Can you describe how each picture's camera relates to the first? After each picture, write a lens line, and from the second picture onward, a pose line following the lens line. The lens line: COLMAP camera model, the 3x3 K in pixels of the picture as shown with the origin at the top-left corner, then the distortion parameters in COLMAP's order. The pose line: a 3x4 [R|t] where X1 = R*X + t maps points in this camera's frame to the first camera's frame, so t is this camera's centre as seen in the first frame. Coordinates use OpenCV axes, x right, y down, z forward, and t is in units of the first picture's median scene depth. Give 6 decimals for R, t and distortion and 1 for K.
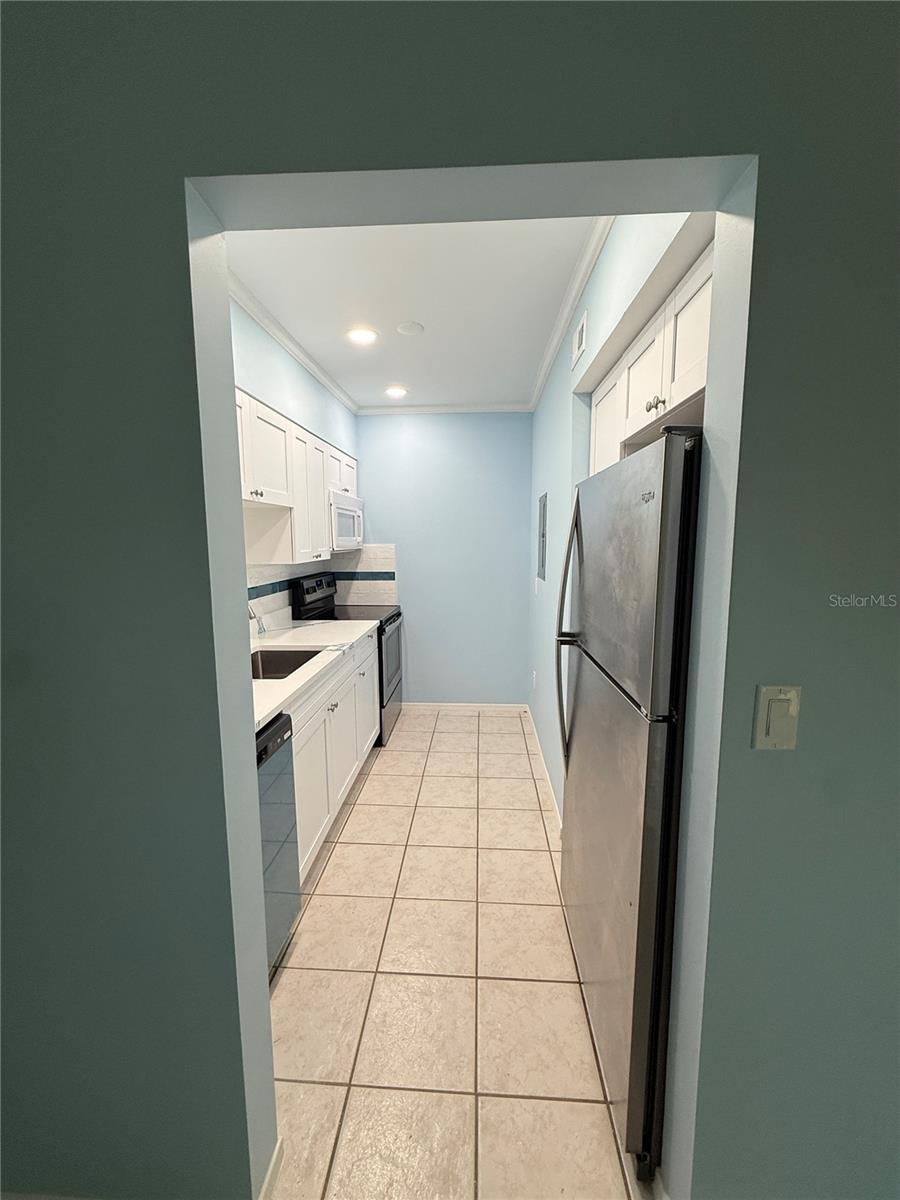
lens RADIAL K [[477.1, 0, 449.1], [0, 477.1, 598.8], [0, 0, 1]] dist [-0.003147, -0.000396]
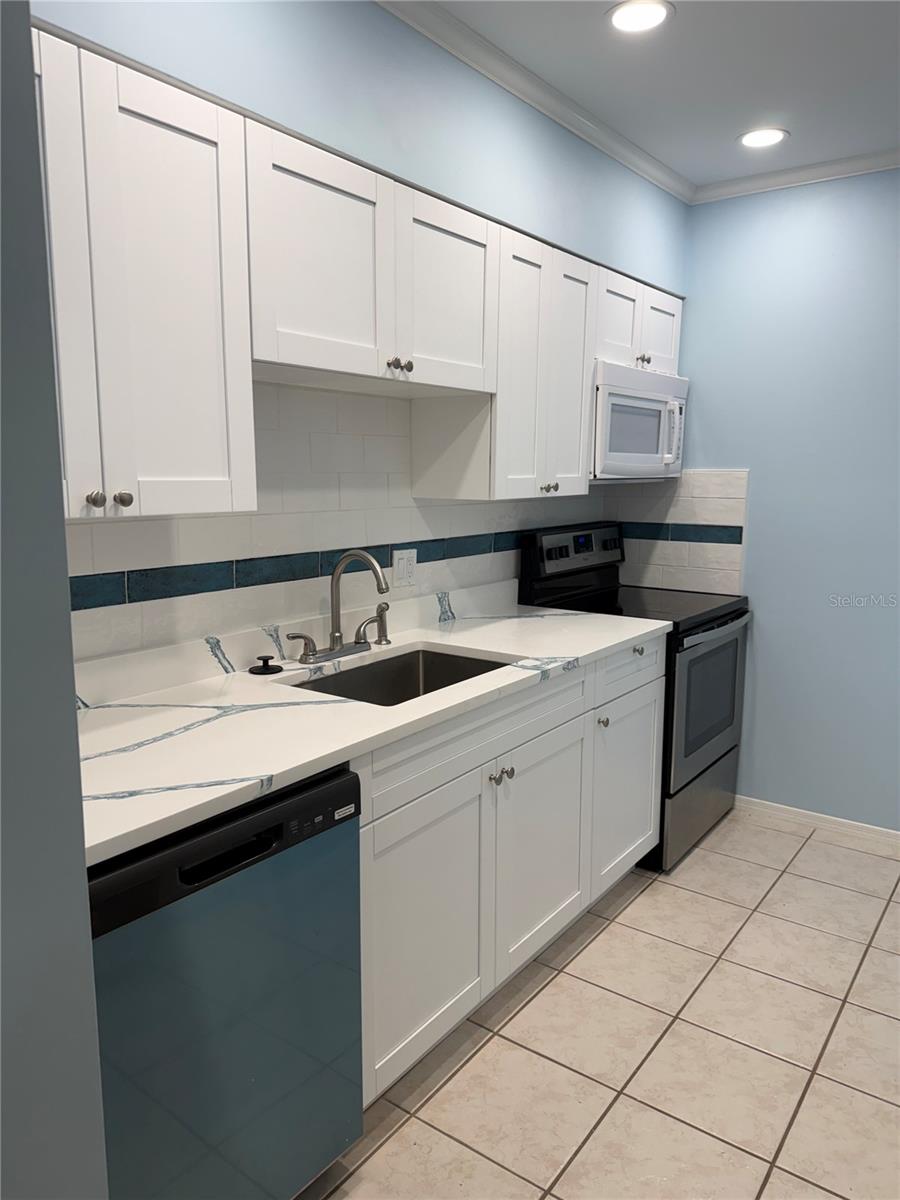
lens RADIAL K [[839.3, 0, 452.3], [0, 839.3, 608.8], [0, 0, 1]] dist [0.045566, -0.054979]
pose [[0.838835, 0.094599, -0.536103, 0.126030], [-0.073861, 0.995457, 0.060085, -0.003070], [0.539352, -0.010804, 0.842011, 0.140642]]
